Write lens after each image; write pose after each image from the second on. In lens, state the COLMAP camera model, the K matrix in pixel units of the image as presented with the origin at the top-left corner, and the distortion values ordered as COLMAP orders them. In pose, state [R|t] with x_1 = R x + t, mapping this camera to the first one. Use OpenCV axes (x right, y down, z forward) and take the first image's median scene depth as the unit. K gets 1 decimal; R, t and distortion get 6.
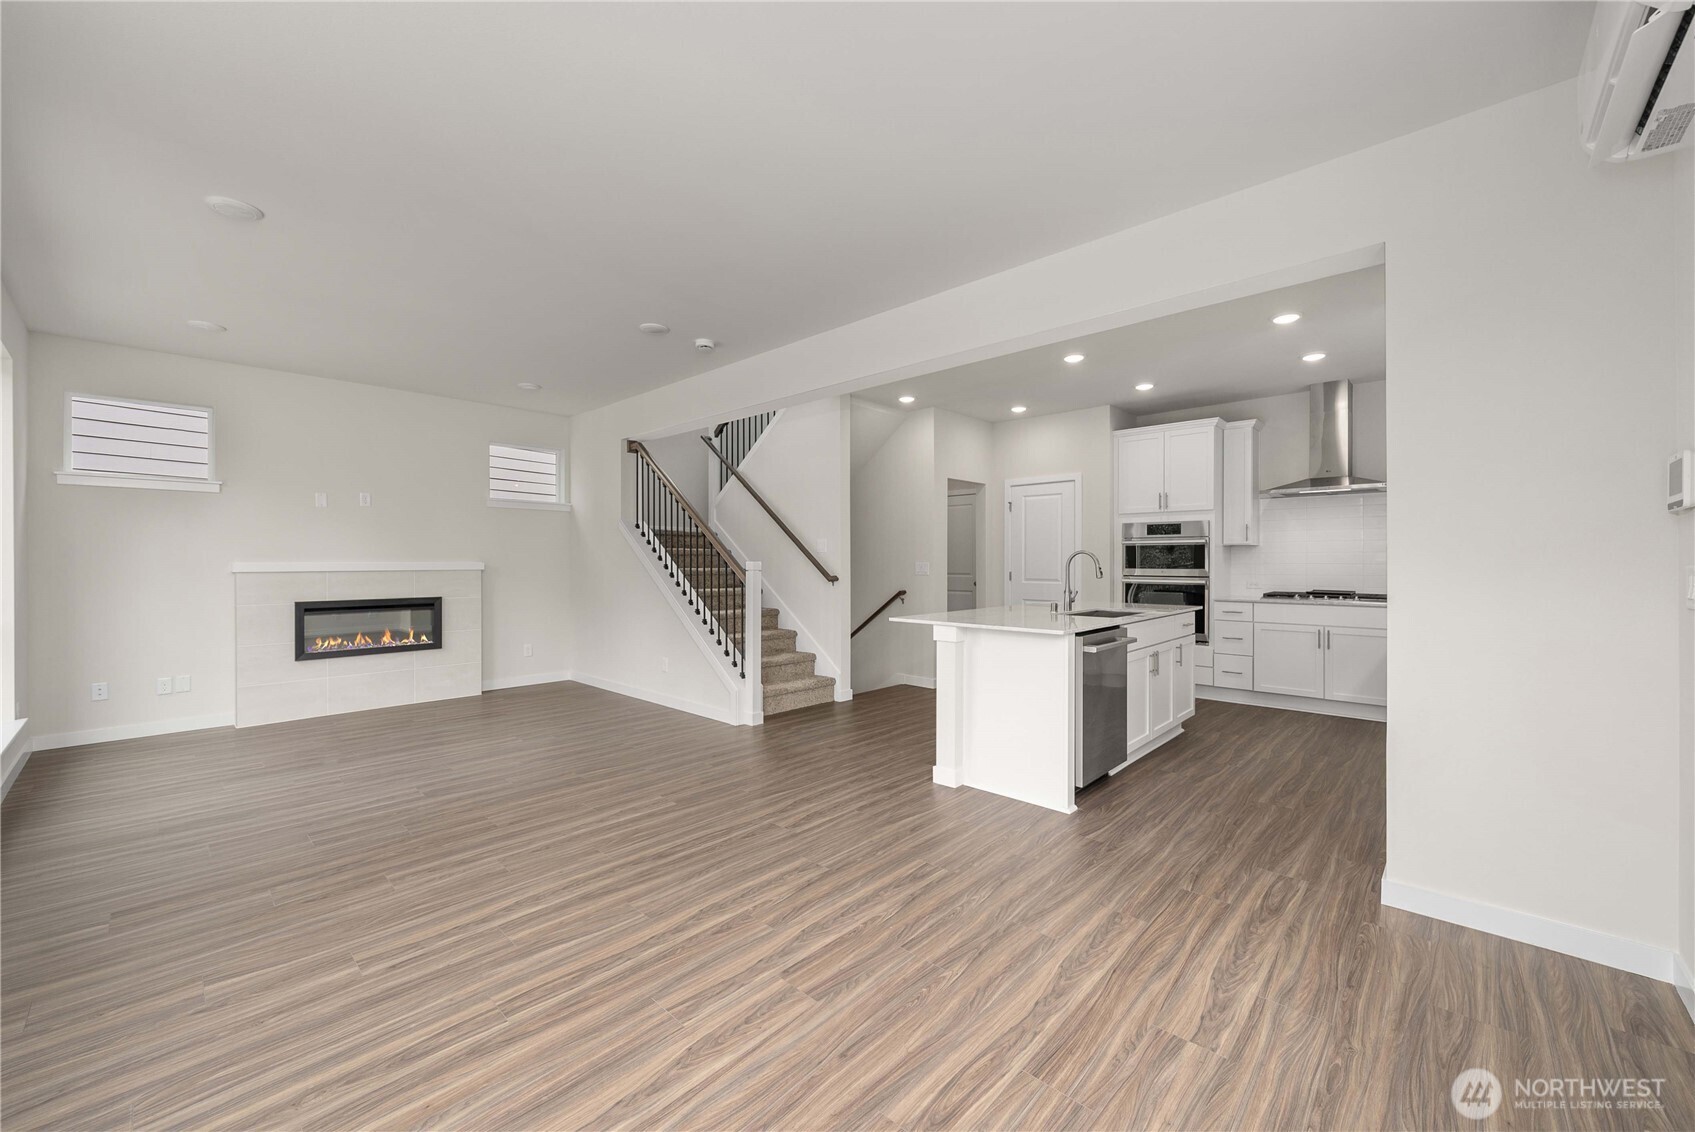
lens RADIAL K [[638.4, 0, 838.3], [0, 638.4, 562.3], [0, 0, 1]] dist [-0.007523, 0.001179]
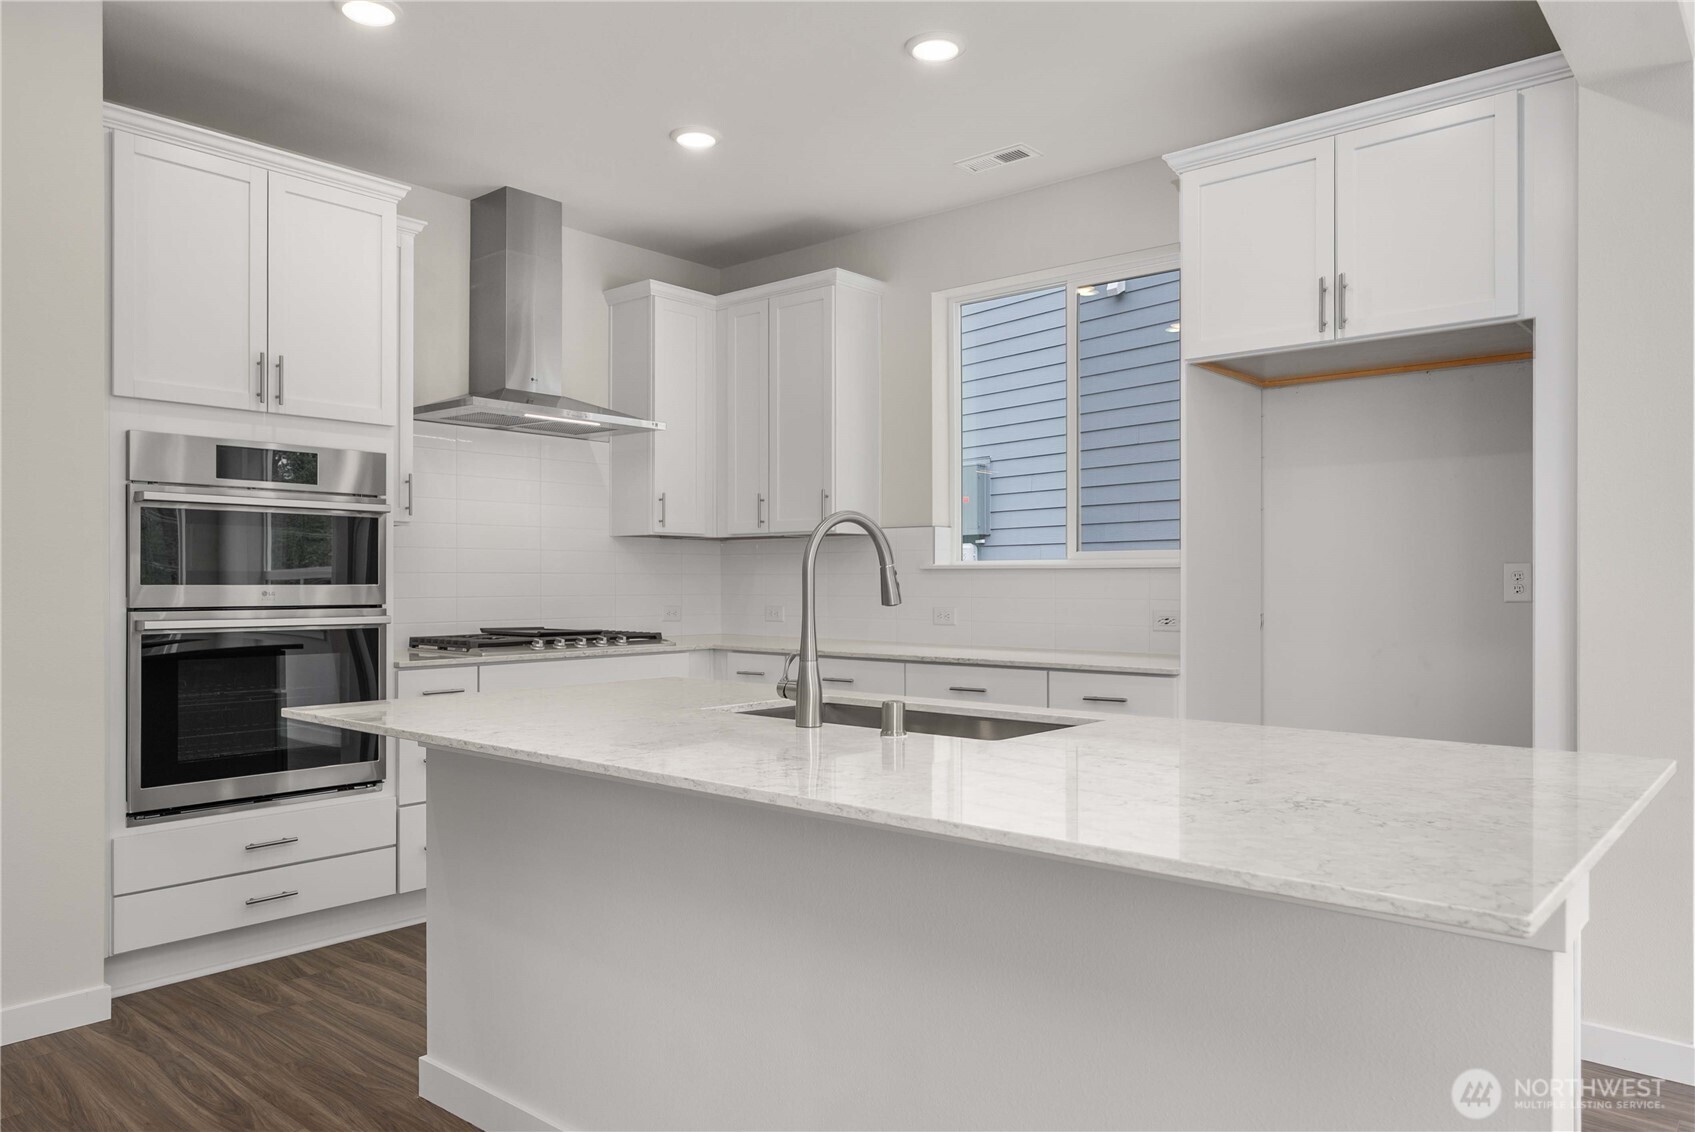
lens RADIAL K [[1146.4, 0, 859.1], [0, 1146.4, 576.4], [0, 0, 1]] dist [0.000986, 0.000290]
pose [[-0.055671, 0.004503, 0.998439, -0.109045], [0.002285, 0.999988, -0.004383, 0.010232], [-0.998447, 0.002038, -0.055681, 0.819679]]
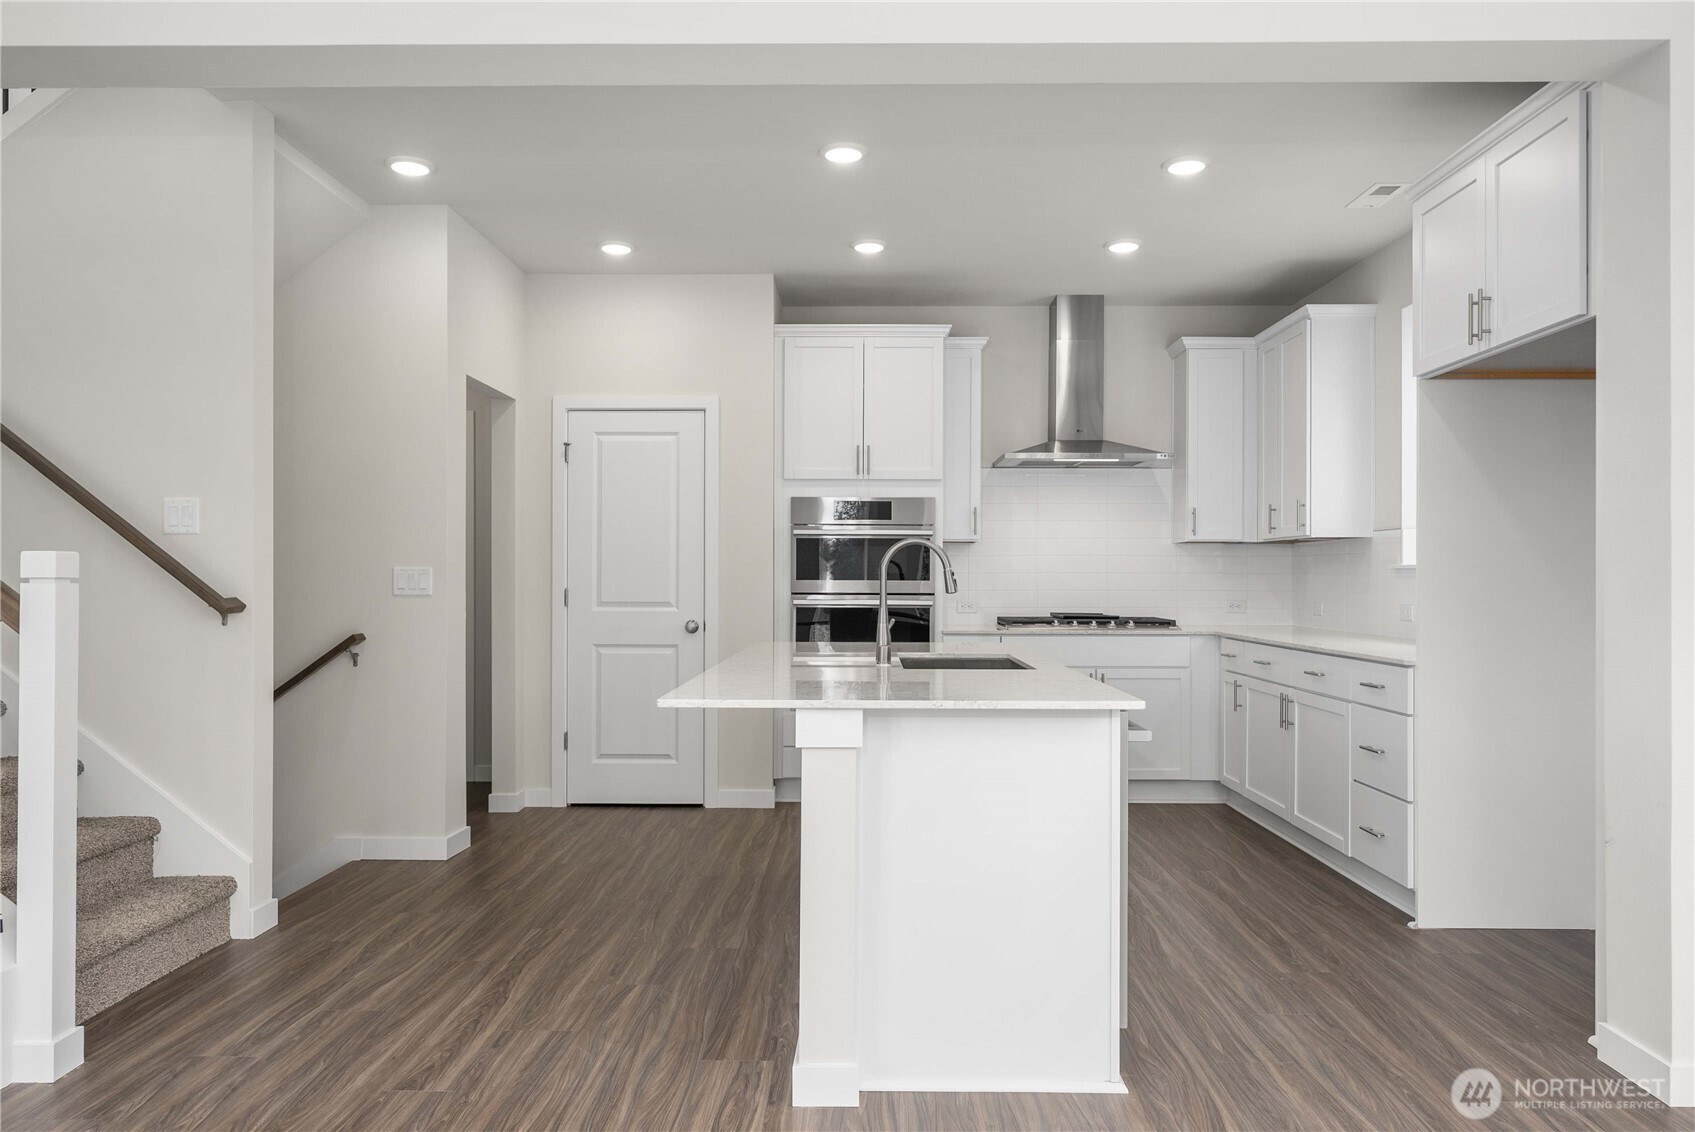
lens RADIAL K [[1146.4, 0, 839.3], [0, 1146.4, 565.5], [0, 0, 1]] dist [0.000986, 0.000290]
pose [[0.736815, 0.009806, 0.676024, -0.213267], [-0.001962, 0.999922, -0.012365, 0.010892], [-0.676092, 0.007785, 0.736776, 0.303824]]
